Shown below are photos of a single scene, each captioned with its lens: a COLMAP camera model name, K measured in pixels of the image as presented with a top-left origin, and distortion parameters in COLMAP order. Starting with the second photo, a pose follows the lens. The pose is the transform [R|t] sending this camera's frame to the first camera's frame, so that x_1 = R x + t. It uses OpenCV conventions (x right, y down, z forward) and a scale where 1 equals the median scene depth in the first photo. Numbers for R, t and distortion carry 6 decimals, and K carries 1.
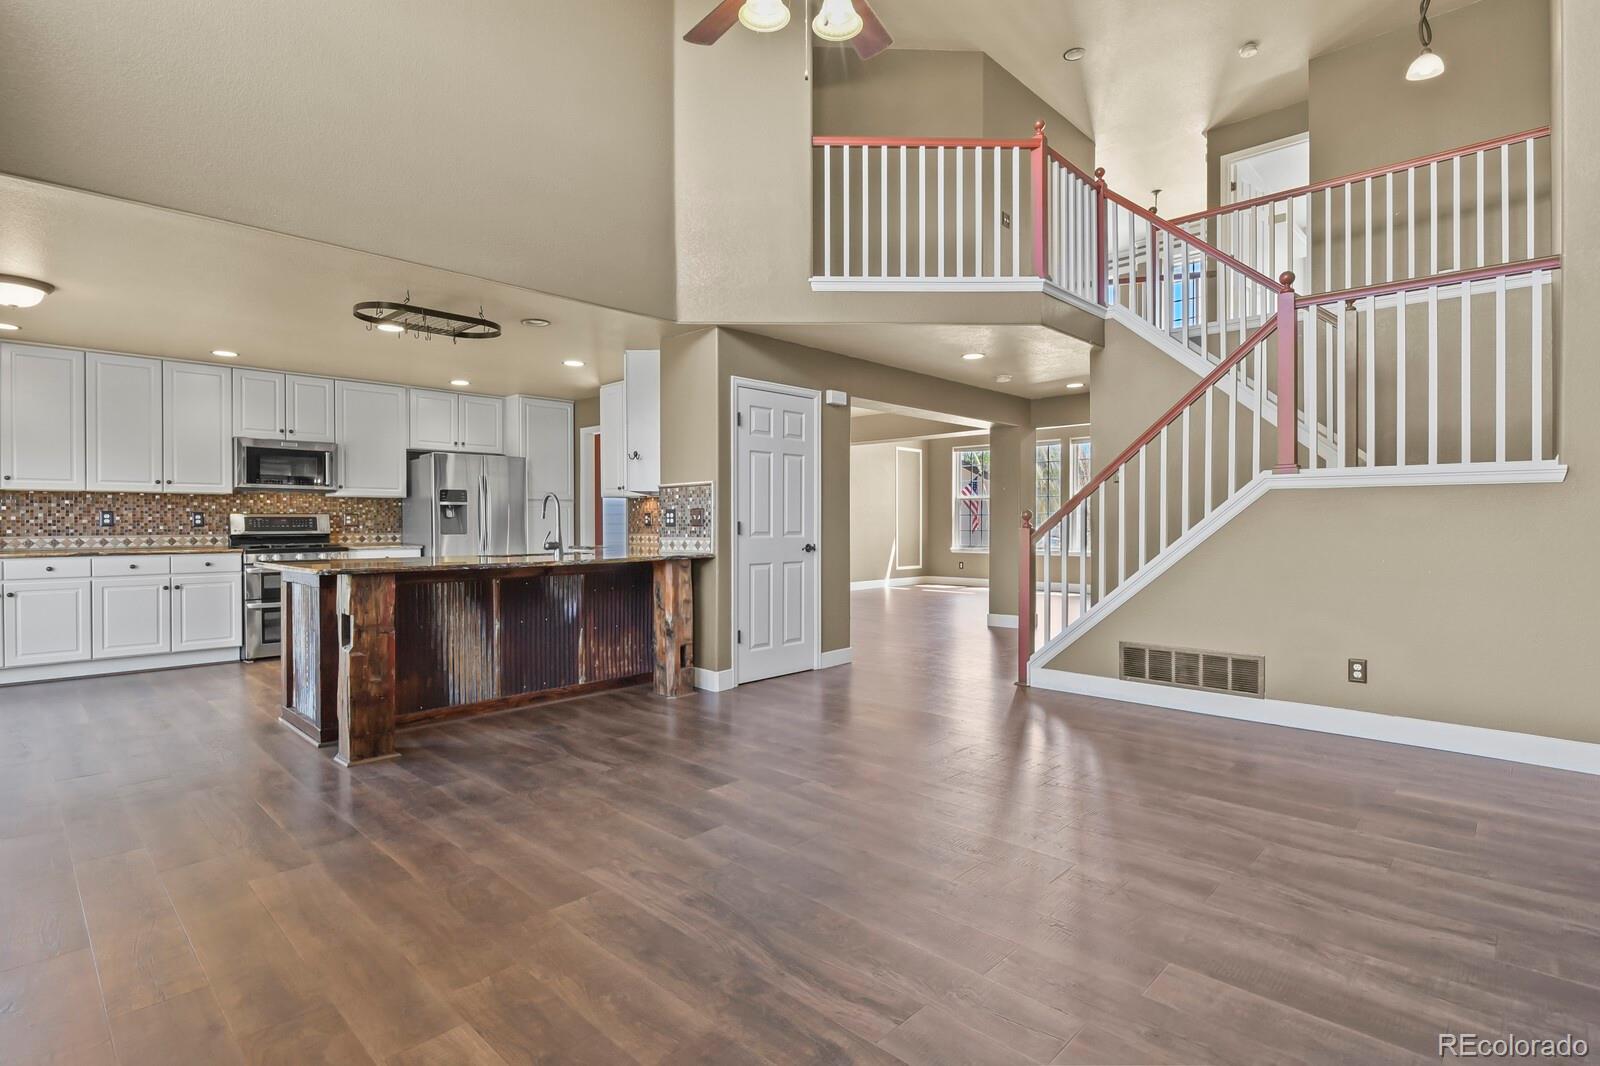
lens RADIAL K [[776.6, 0, 808.3], [0, 776.6, 530.0], [0, 0, 1]] dist [-0.004215, -0.006798]
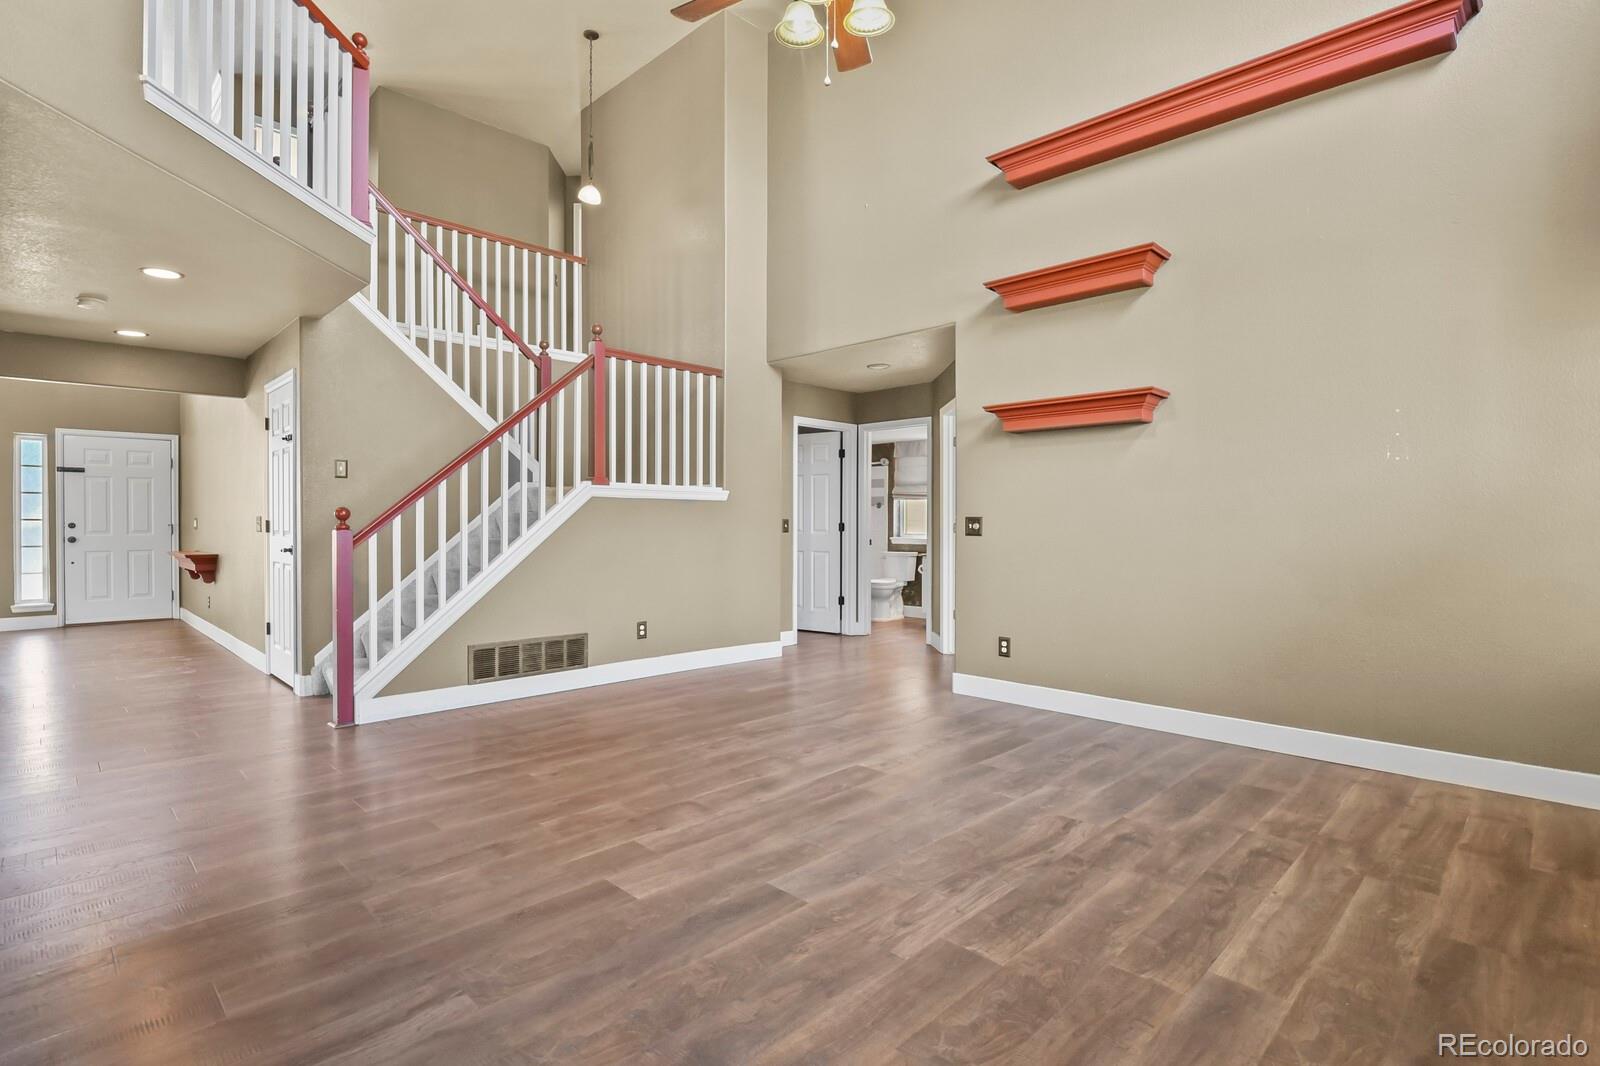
lens RADIAL K [[776.6, 0, 808.3], [0, 776.6, 530.0], [0, 0, 1]] dist [-0.004215, -0.006798]
pose [[0.017170, -0.006740, 0.999830, -0.516272], [0.009400, 0.999934, 0.006579, -0.003336], [-0.999808, 0.009286, 0.017232, 0.512844]]
